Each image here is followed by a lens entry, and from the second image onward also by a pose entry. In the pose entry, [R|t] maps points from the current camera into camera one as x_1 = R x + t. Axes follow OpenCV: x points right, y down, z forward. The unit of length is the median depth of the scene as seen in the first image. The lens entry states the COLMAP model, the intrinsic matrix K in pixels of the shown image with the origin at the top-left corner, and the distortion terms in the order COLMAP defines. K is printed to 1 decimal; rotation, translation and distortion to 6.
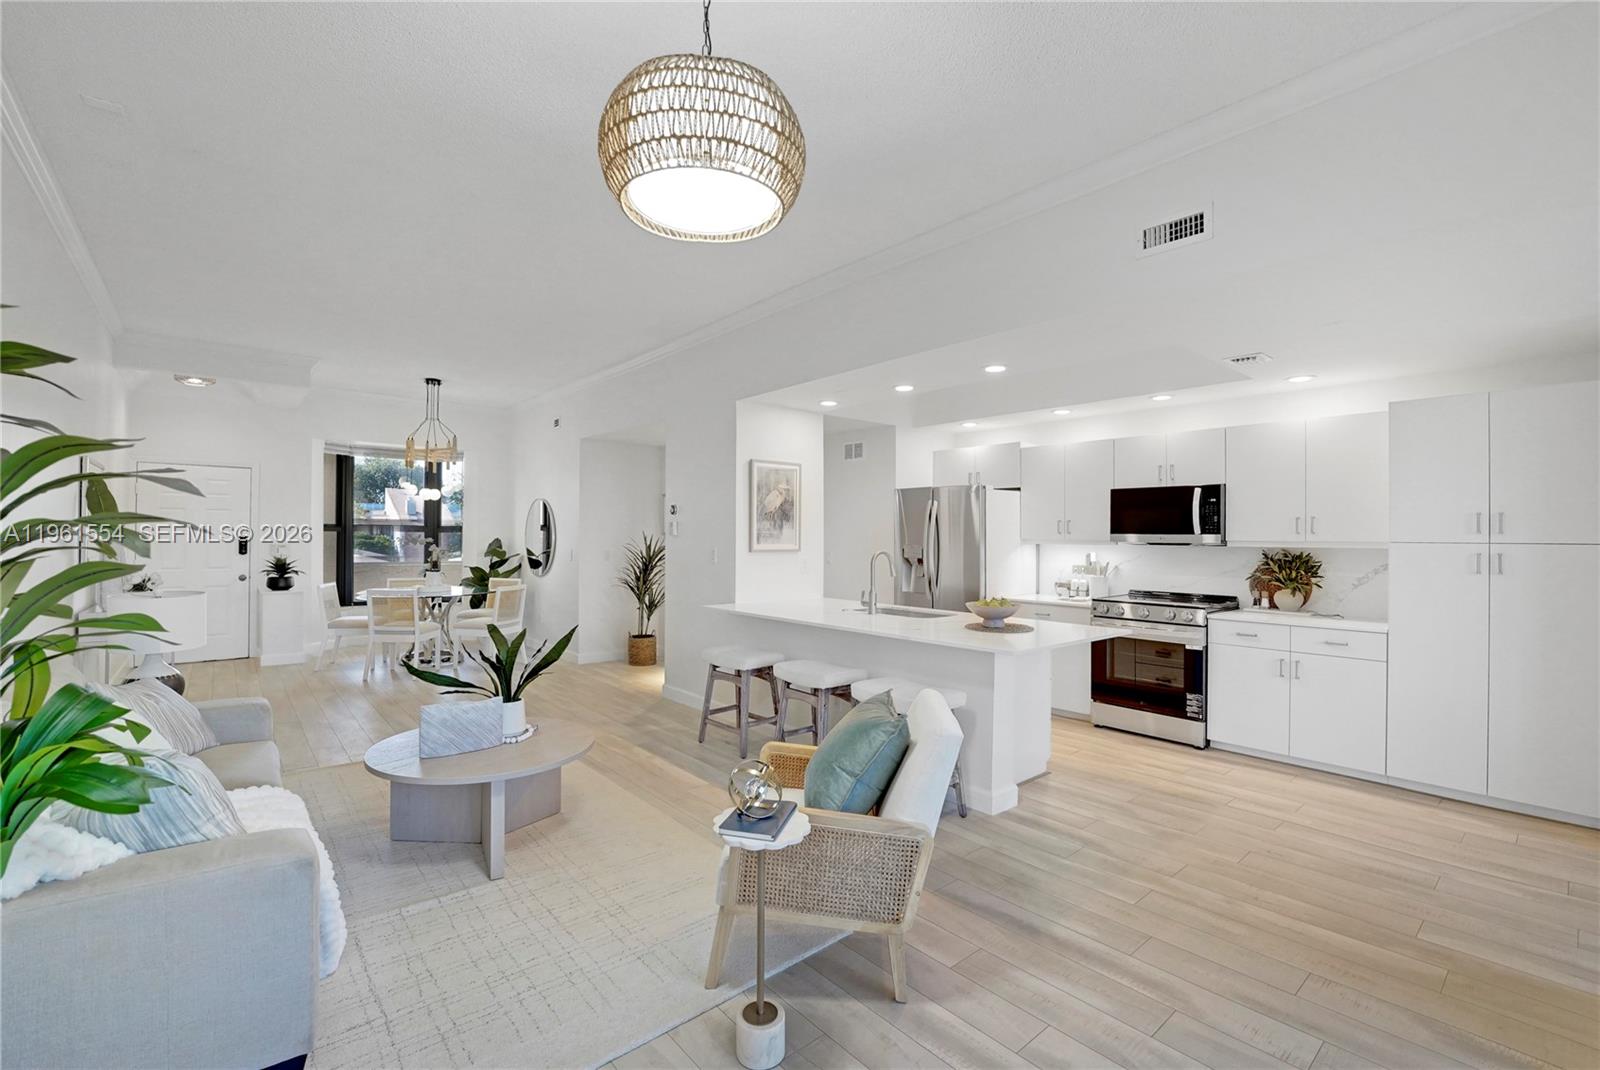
lens RADIAL K [[702.1, 0, 825.2], [0, 702.1, 533.3], [0, 0, 1]] dist [-0.022750, 0.001635]
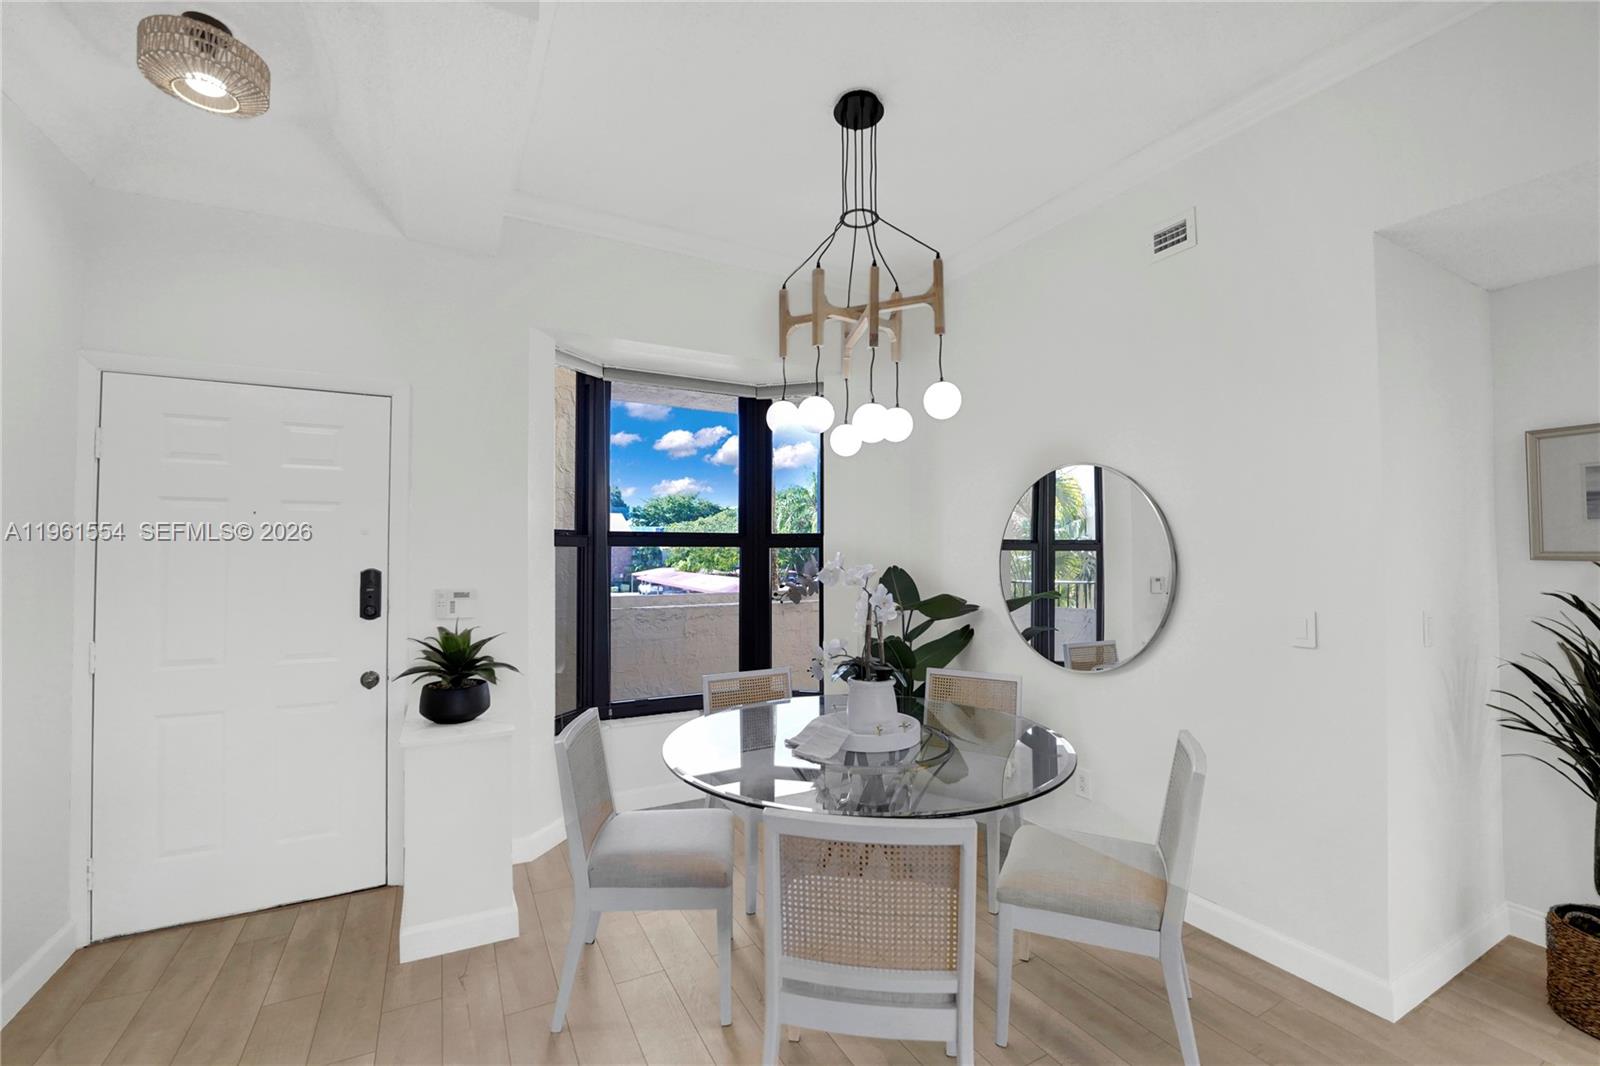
lens RADIAL K [[661.1, 0, 808.2], [0, 661.1, 522.6], [0, 0, 1]] dist [-0.025516, 0.002286]
pose [[0.970763, -0.006760, -0.239944, -0.690985], [0.004463, 0.999939, -0.010114, -0.021677], [0.239998, 0.008747, 0.970734, 0.935920]]
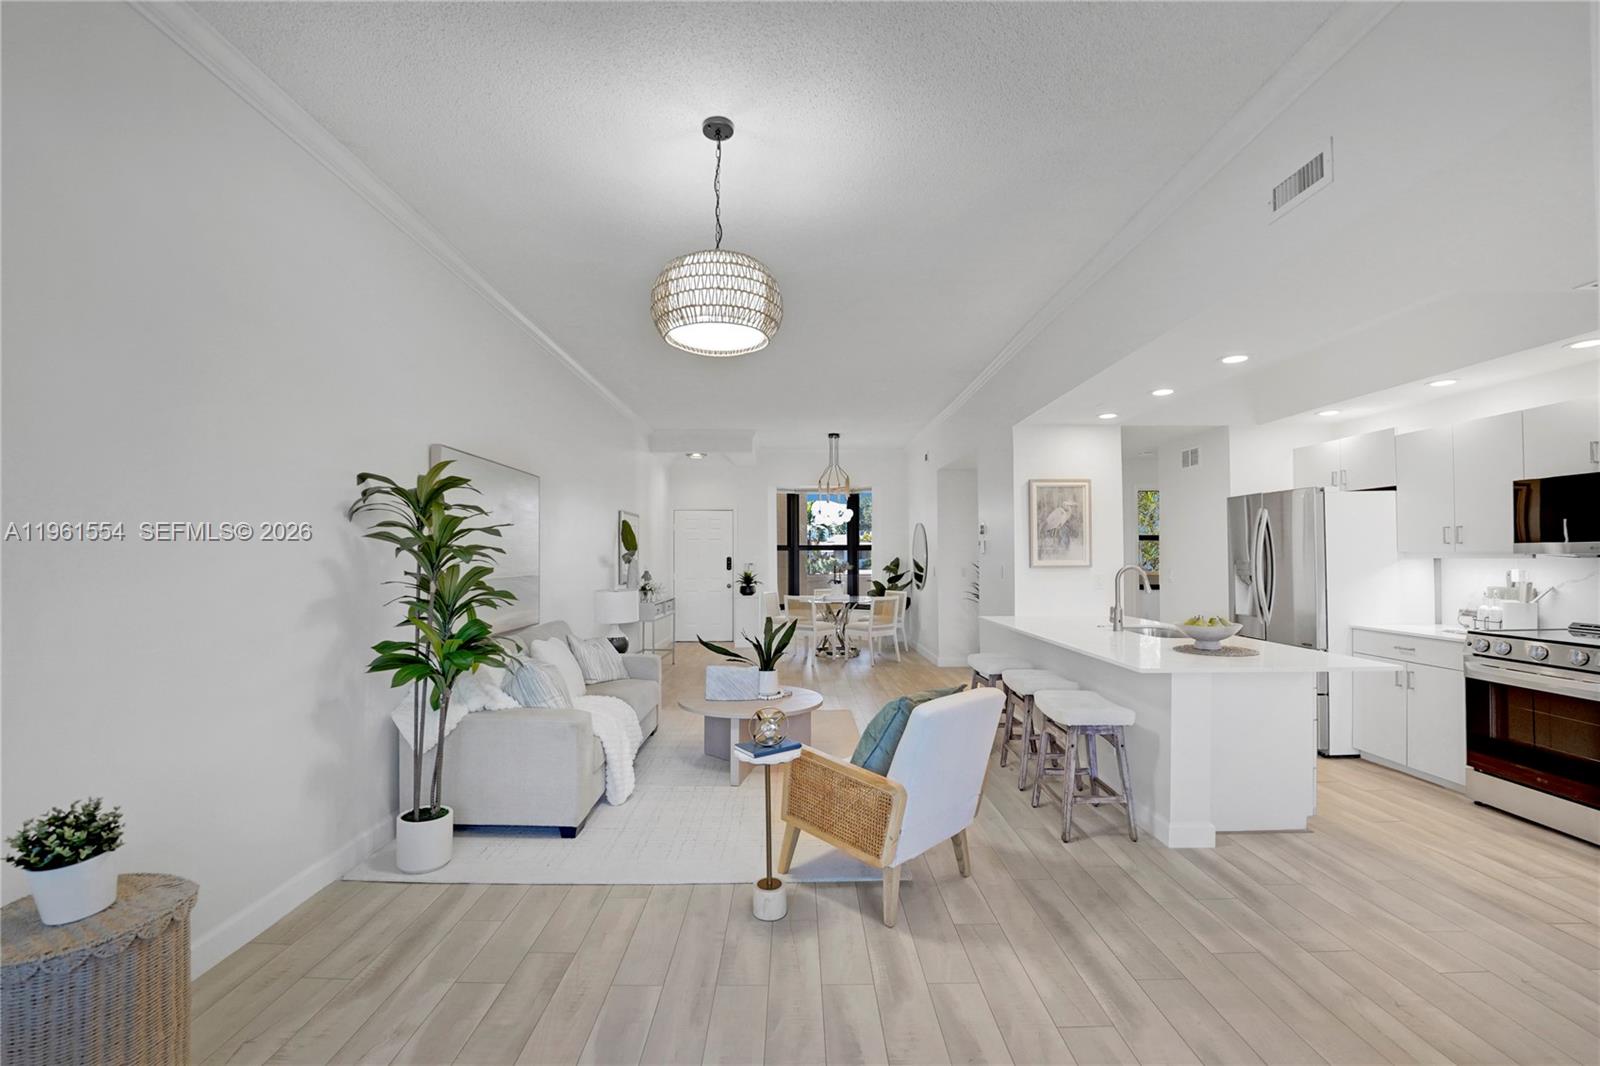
lens RADIAL K [[702.1, 0, 803.9], [0, 702.1, 550.0], [0, 0, 1]] dist [-0.022750, 0.001635]
pose [[0.754969, -0.015475, -0.655577, 0.321579], [0.012615, 0.999879, -0.009075, 0.005253], [0.655639, -0.001419, 0.755074, -0.014505]]
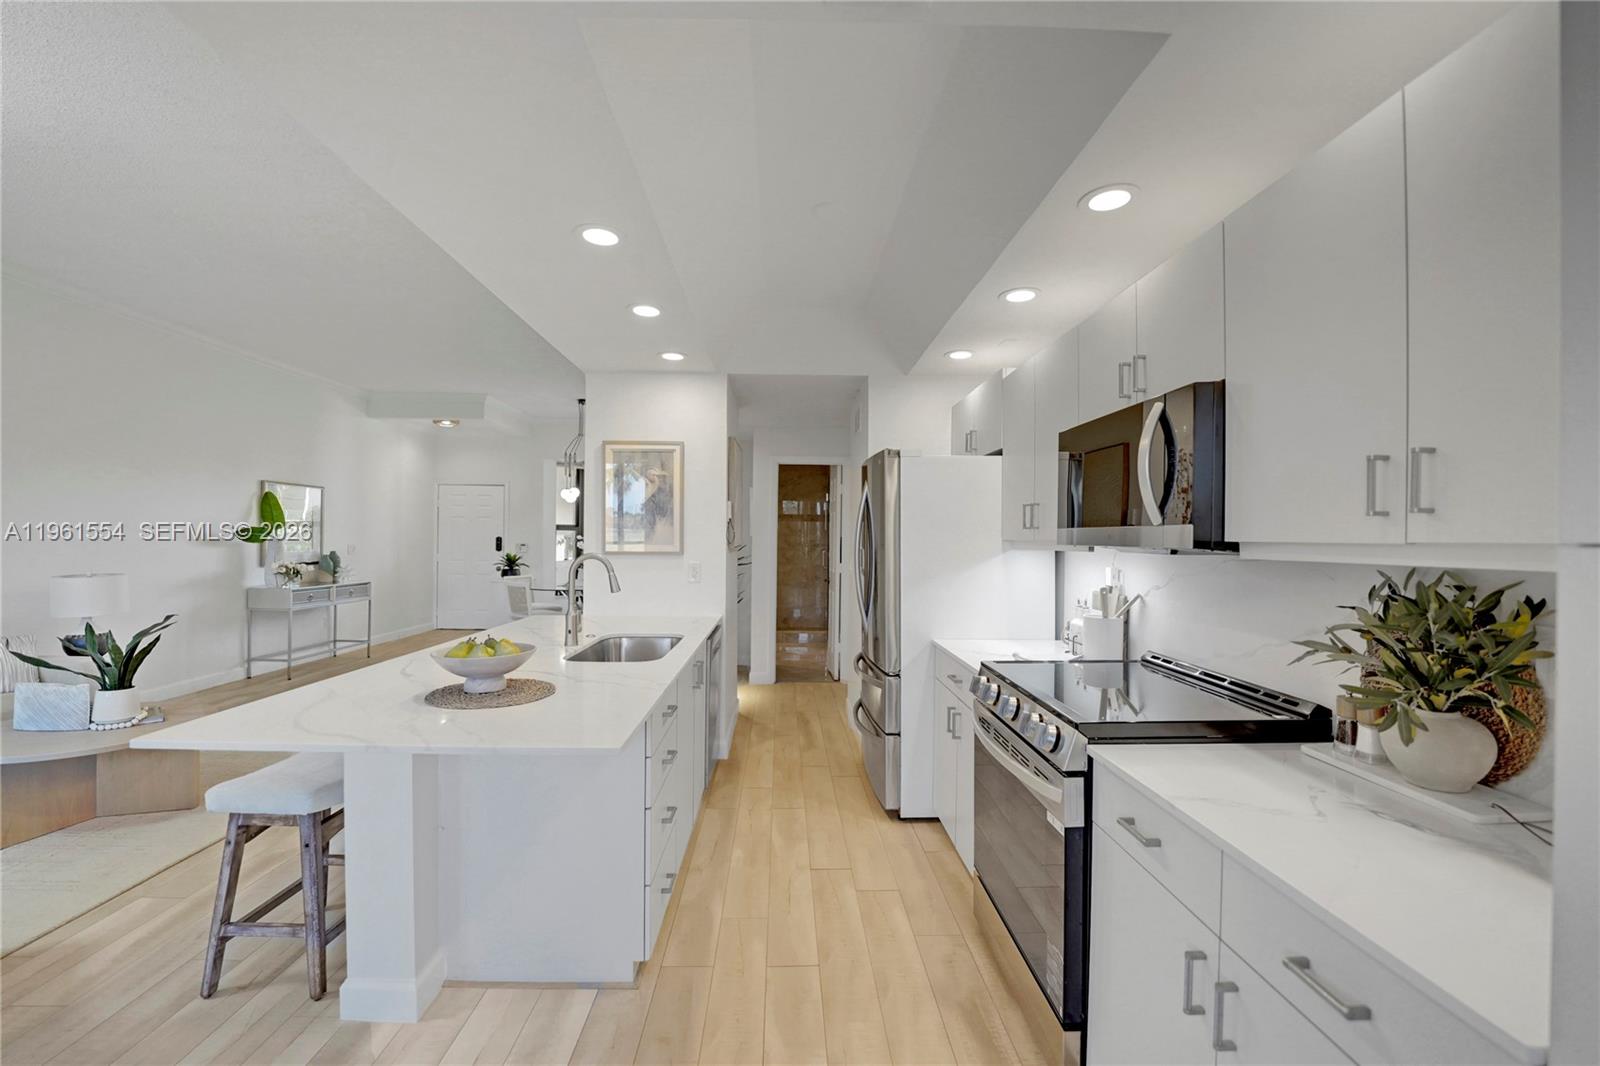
lens RADIAL K [[661.1, 0, 810.1], [0, 661.1, 544.1], [0, 0, 1]] dist [-0.025516, 0.002286]
pose [[0.760189, 0.006395, -0.649670, 0.573039], [-0.000992, 0.999962, 0.008682, 0.008108], [0.649701, -0.005955, 0.760166, 0.561765]]
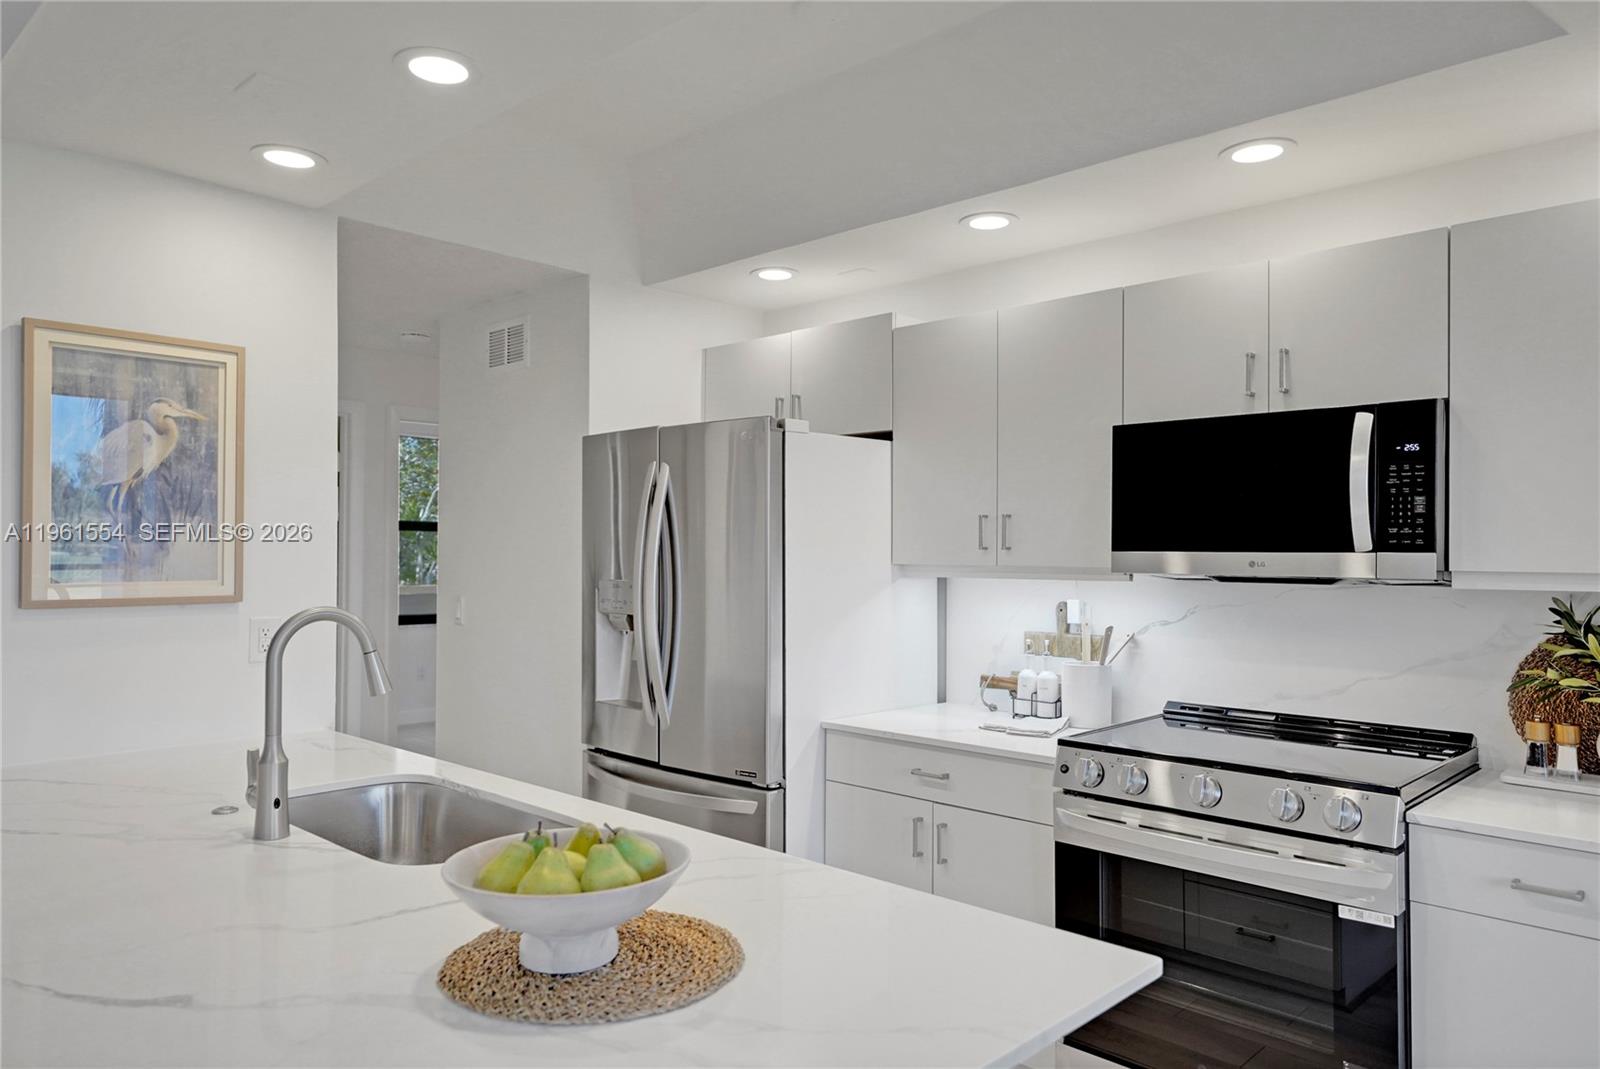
lens RADIAL K [[1066.9, 0, 812.9], [0, 1066.9, 541.0], [0, 0, 1]] dist [0.019169, 0.000934]
pose [[0.996925, 0.001484, 0.078345, 0.214417], [-0.000781, 0.999959, -0.008999, 0.000842], [-0.078355, 0.008910, 0.996886, 0.472033]]
